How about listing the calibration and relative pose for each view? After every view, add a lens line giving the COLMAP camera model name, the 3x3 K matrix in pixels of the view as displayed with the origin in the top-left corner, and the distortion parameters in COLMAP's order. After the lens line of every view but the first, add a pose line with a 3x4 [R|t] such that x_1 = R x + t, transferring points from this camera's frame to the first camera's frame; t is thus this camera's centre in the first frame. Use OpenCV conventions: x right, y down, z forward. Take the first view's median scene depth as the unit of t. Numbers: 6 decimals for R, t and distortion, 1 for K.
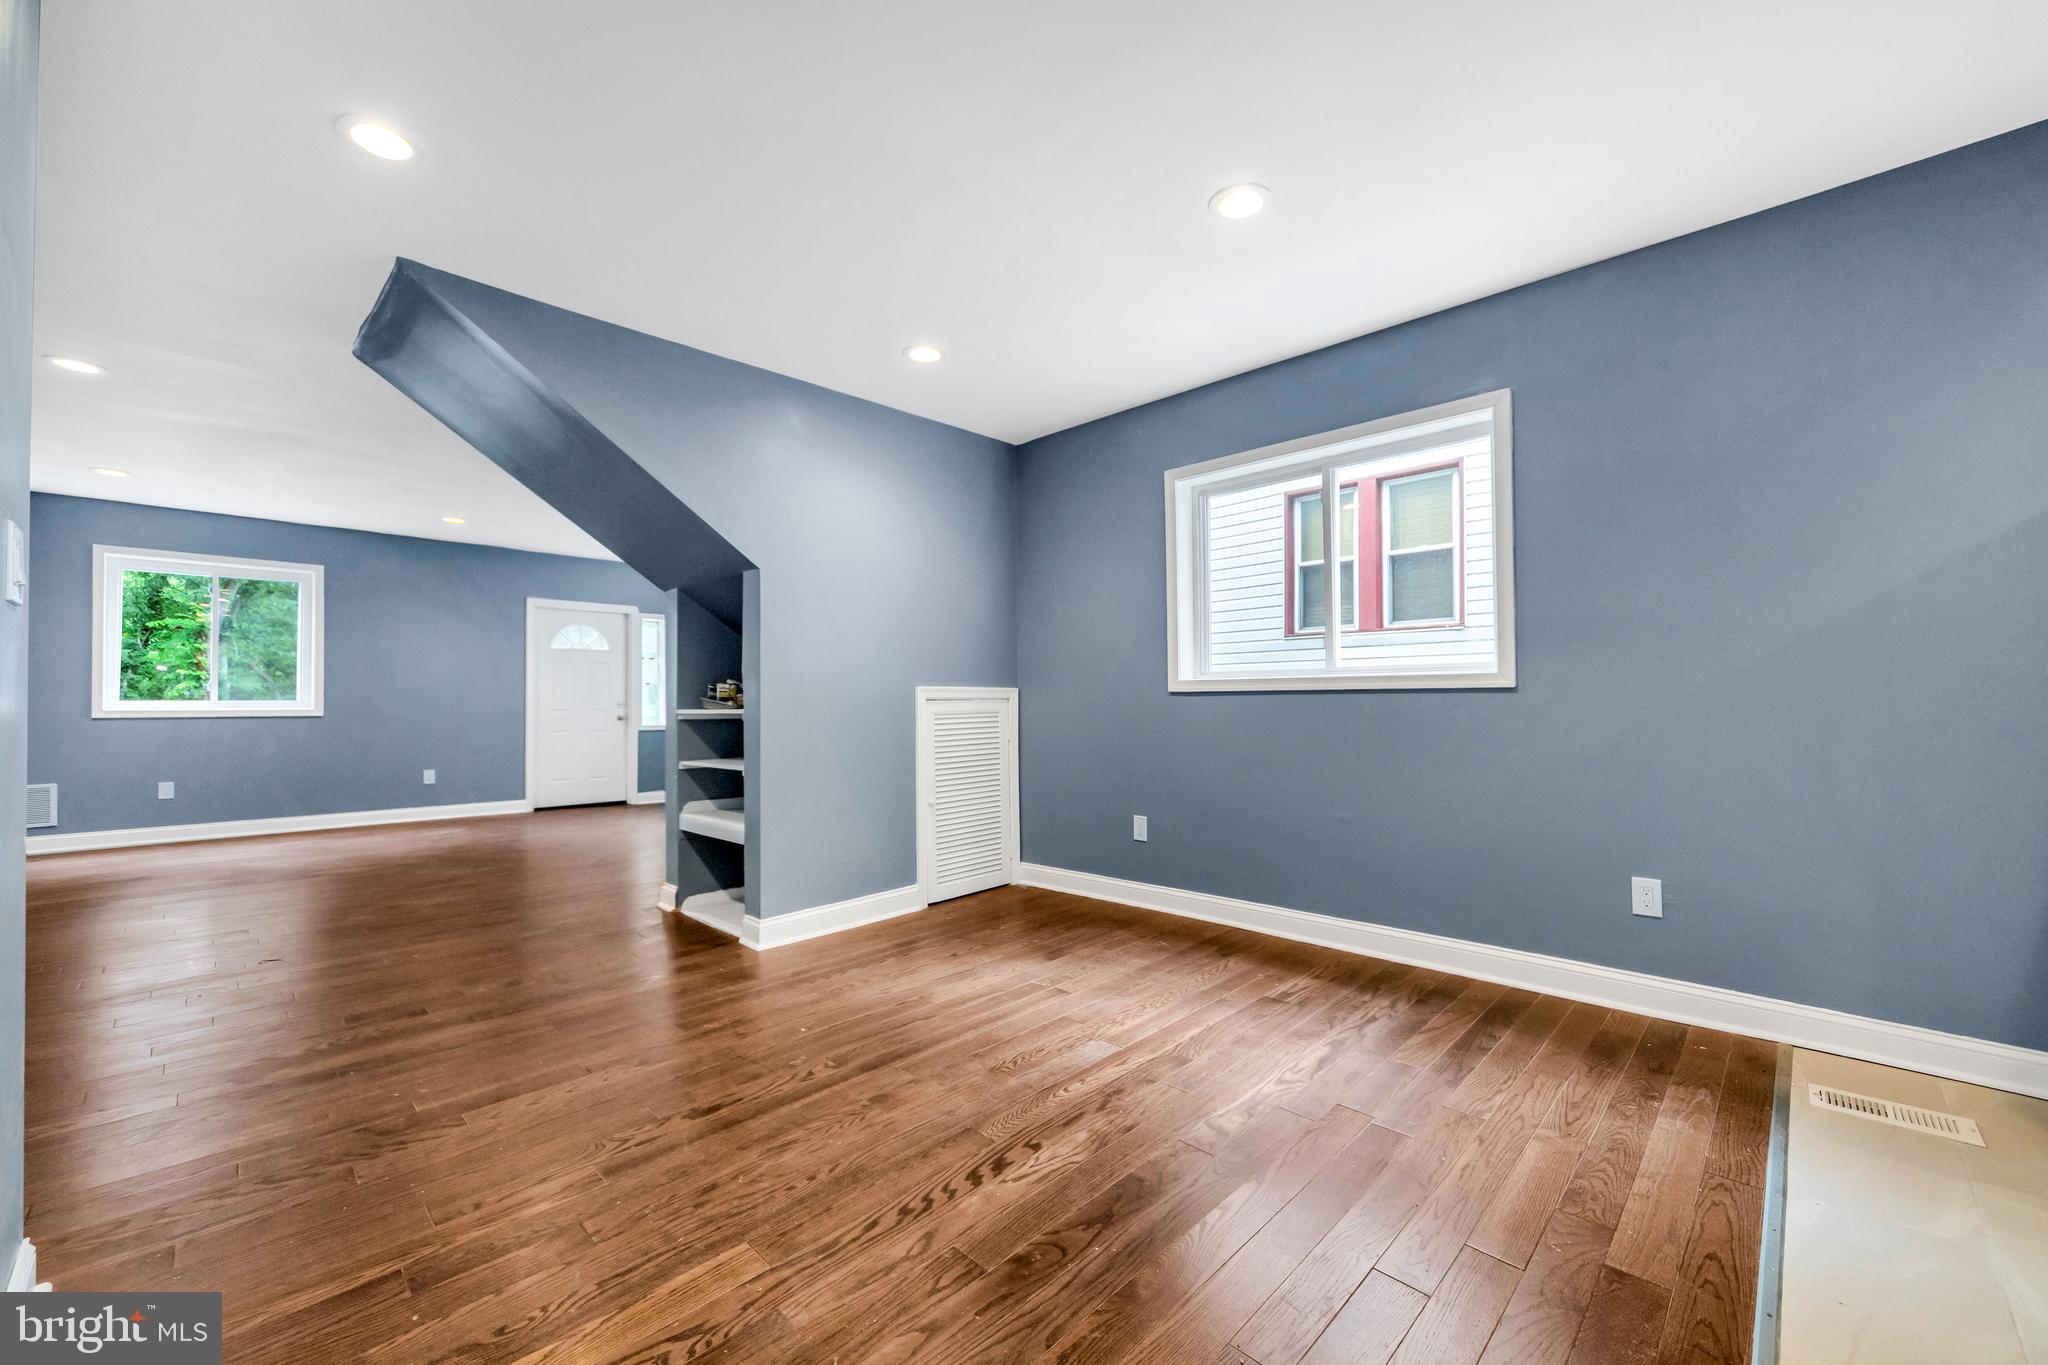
lens RADIAL K [[816.0, 0, 1028.1], [0, 816.0, 699.4], [0, 0, 1]] dist [0.000482, 0.000644]
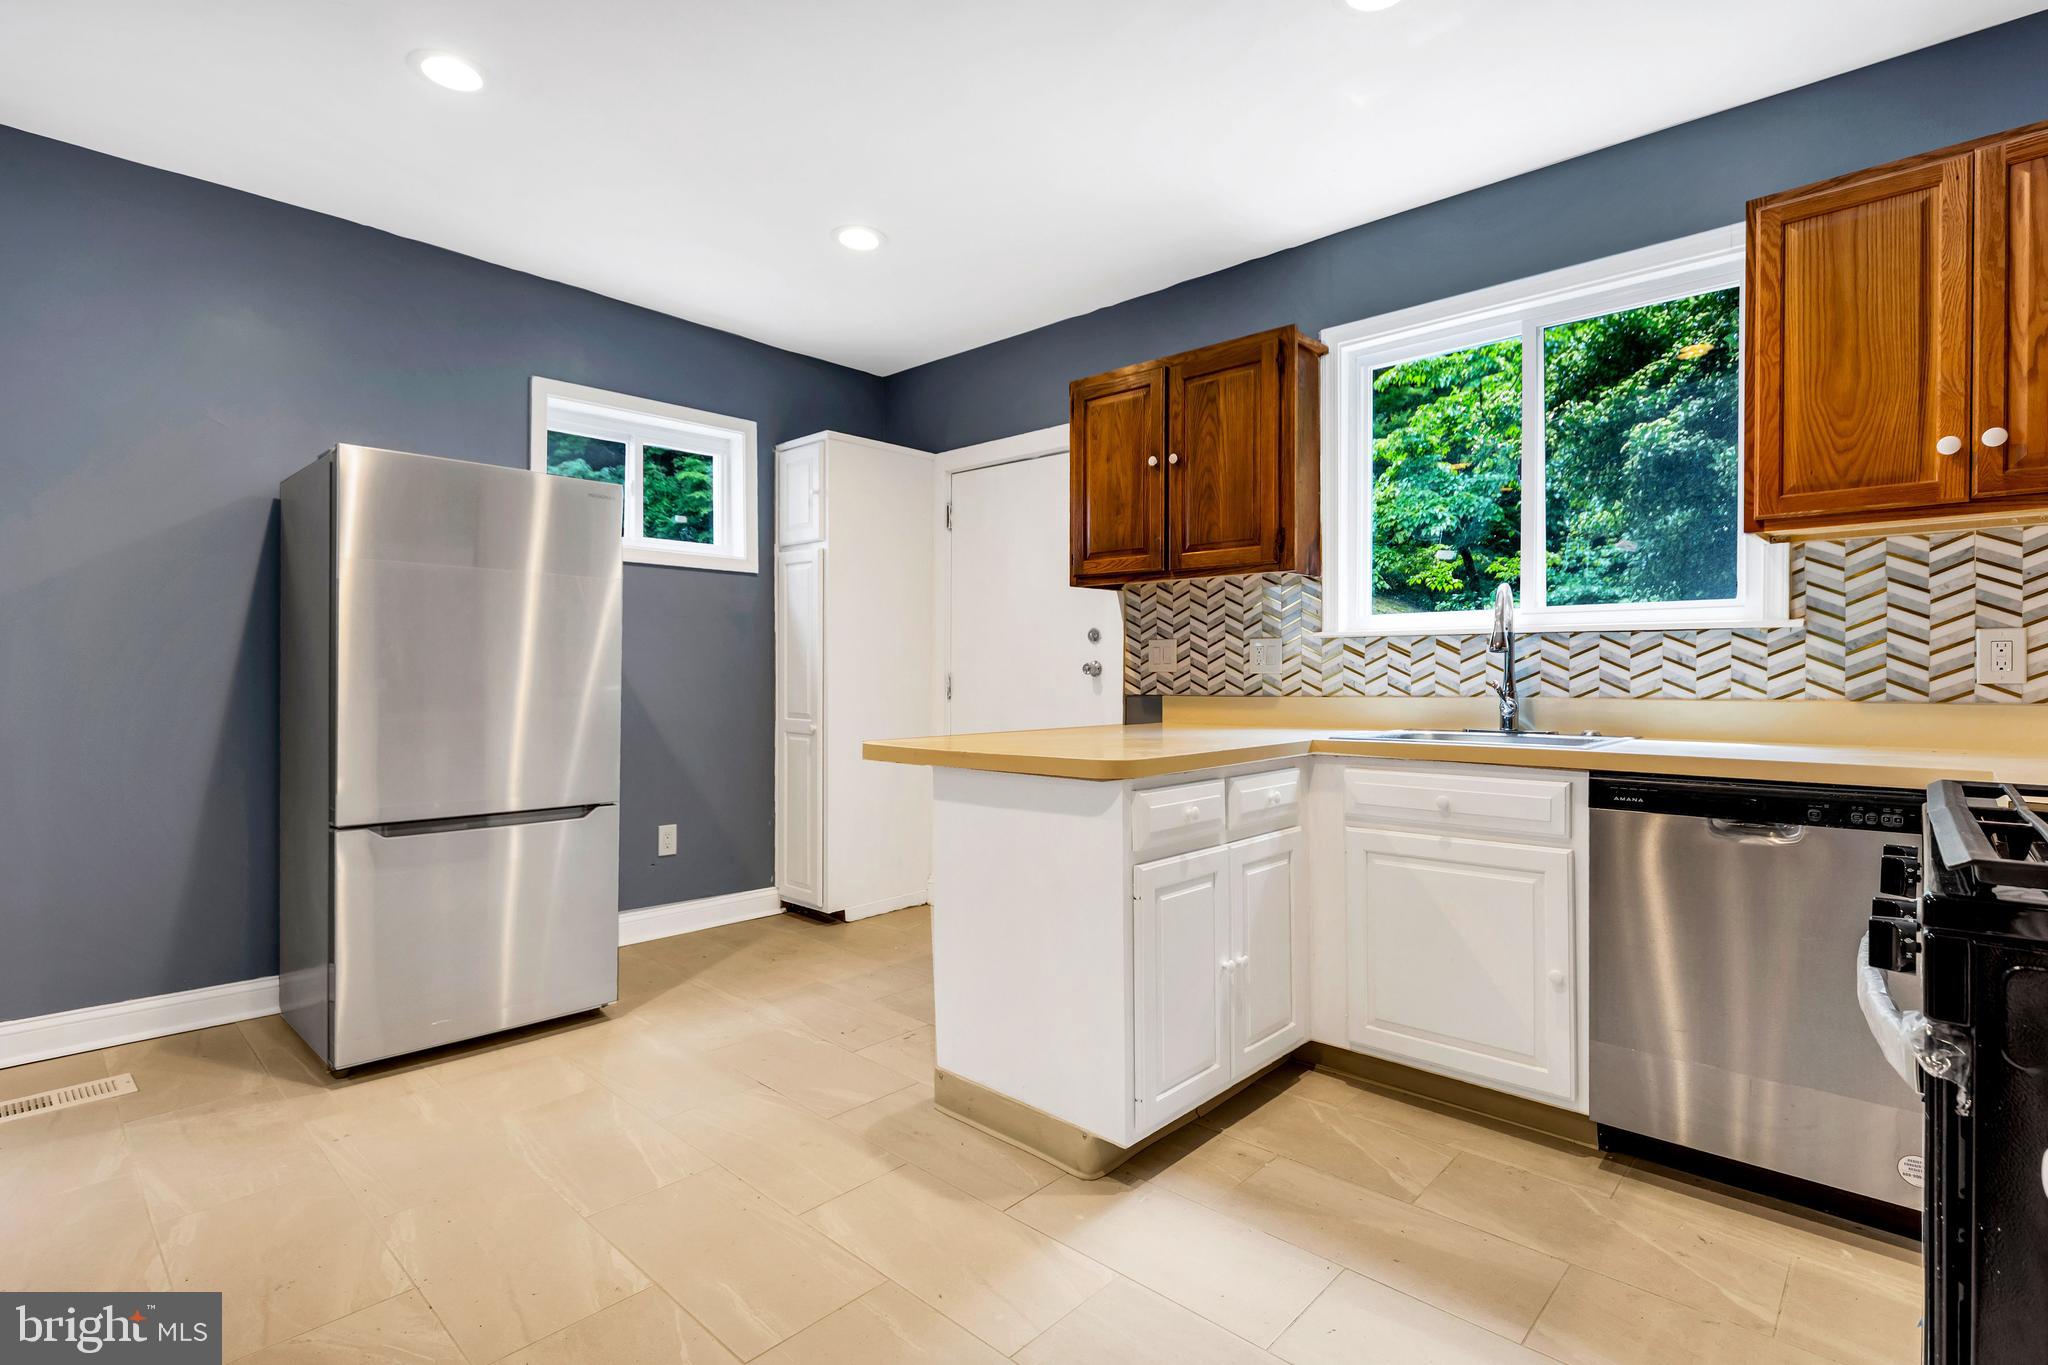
lens RADIAL K [[969.2, 0, 1019.0], [0, 969.2, 676.8], [0, 0, 1]] dist [0.000565, -0.002756]
pose [[-0.019057, 0.001075, 0.999818, -0.121763], [-0.008291, 0.999965, -0.001233, -0.011208], [-0.999784, -0.008313, -0.019048, -0.124513]]
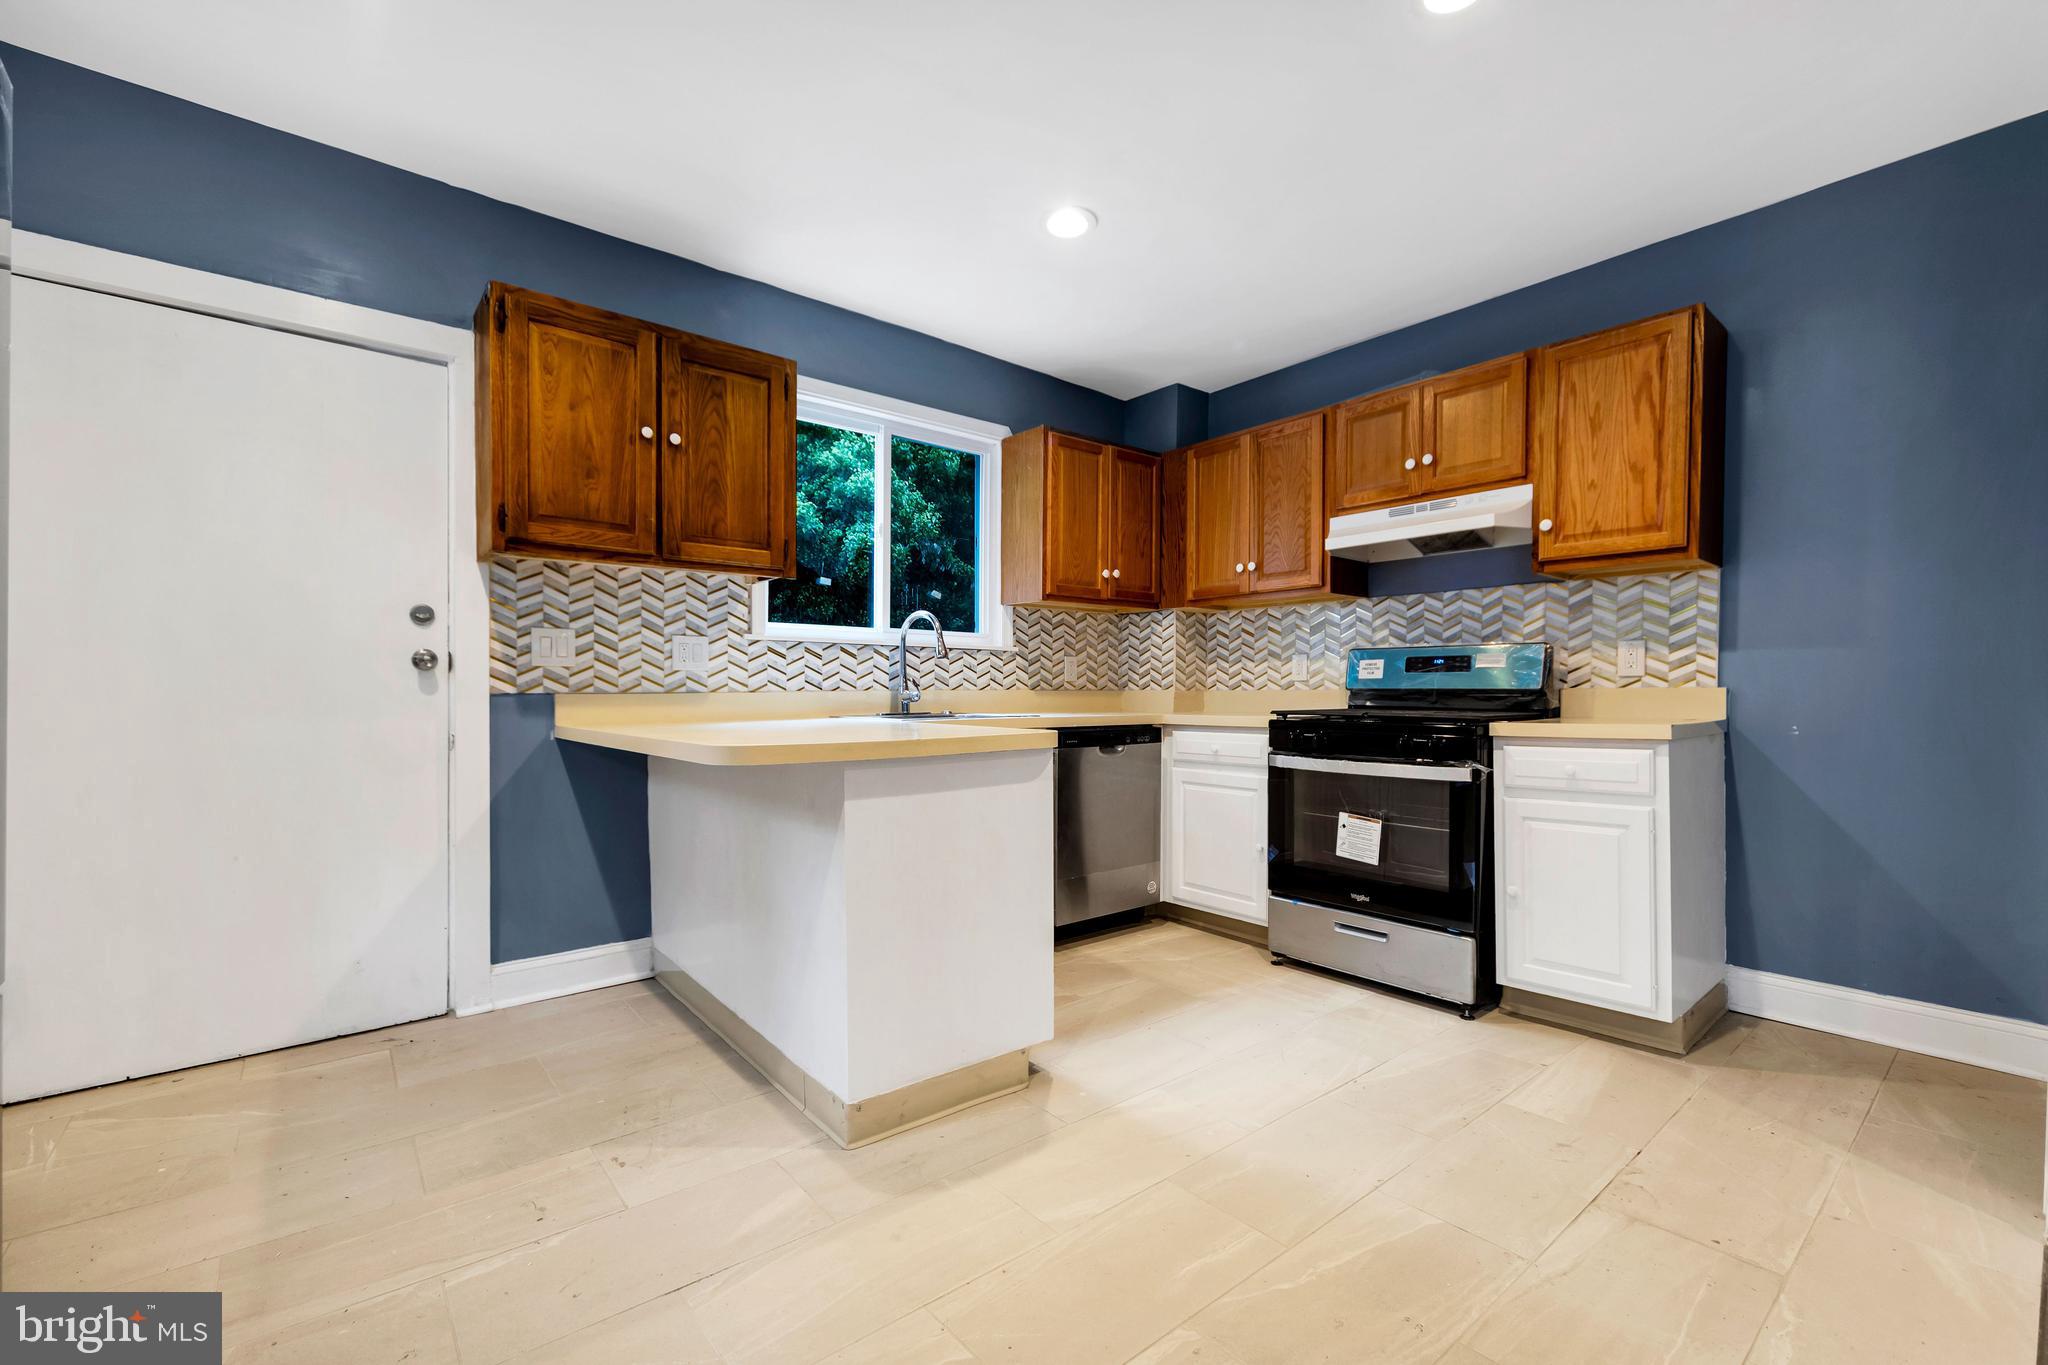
lens RADIAL K [[857.3, 0, 1030.3], [0, 857.3, 704.5], [0, 0, 1]] dist [0.008282, -0.000308]
pose [[-0.993353, -0.000732, 0.115101, 0.645978], [0.000203, 0.999967, 0.008111, 0.020433], [-0.115104, 0.008081, -0.993321, 0.718848]]
